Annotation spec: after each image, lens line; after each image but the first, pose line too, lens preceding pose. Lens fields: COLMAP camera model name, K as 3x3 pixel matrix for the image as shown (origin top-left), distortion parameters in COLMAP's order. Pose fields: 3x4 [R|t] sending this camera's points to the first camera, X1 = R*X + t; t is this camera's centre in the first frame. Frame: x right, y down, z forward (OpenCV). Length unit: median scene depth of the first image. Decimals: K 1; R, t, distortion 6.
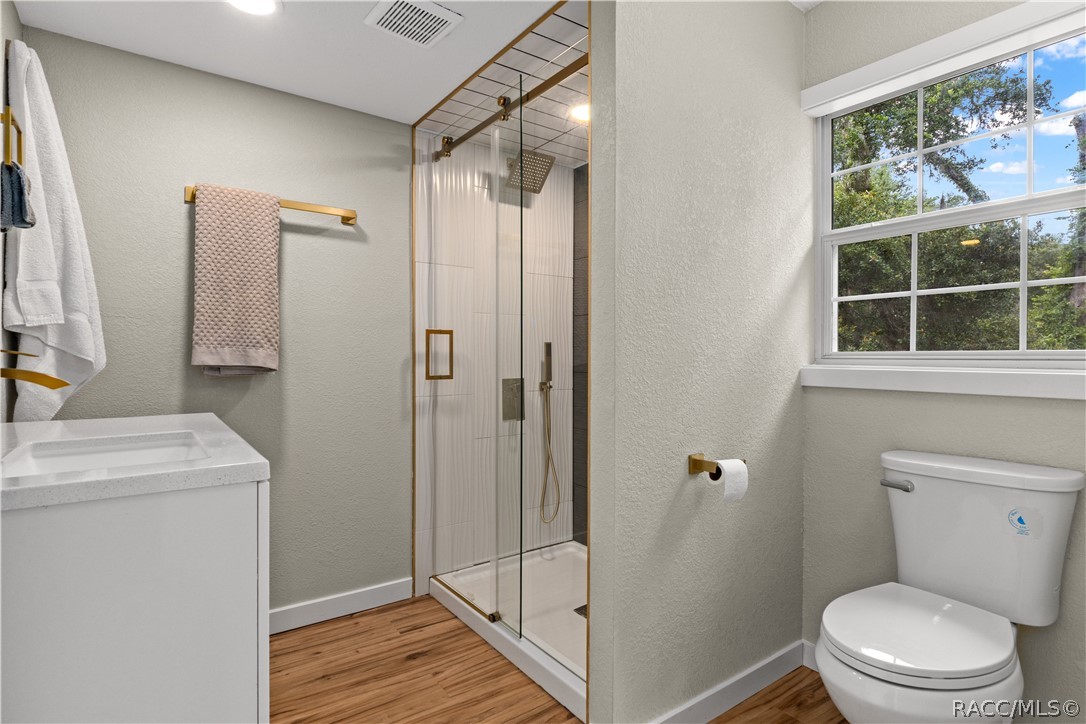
lens RADIAL K [[572.8, 0, 539.0], [0, 572.8, 353.6], [0, 0, 1]] dist [0.009142, -0.000007]
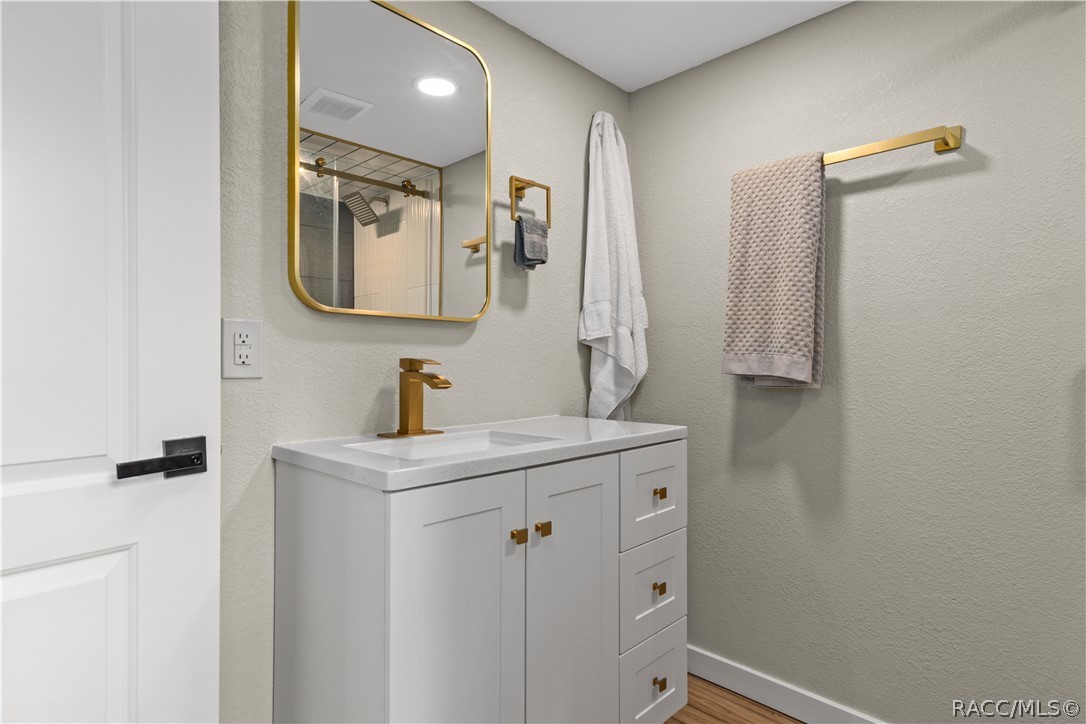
lens RADIAL K [[572.8, 0, 539.0], [0, 572.8, 353.6], [0, 0, 1]] dist [0.009142, -0.000007]
pose [[0.151351, -0.020445, -0.988269, 0.251371], [0.001829, 0.999790, -0.020403, 0.005791], [0.988478, 0.001281, 0.151357, 0.561900]]
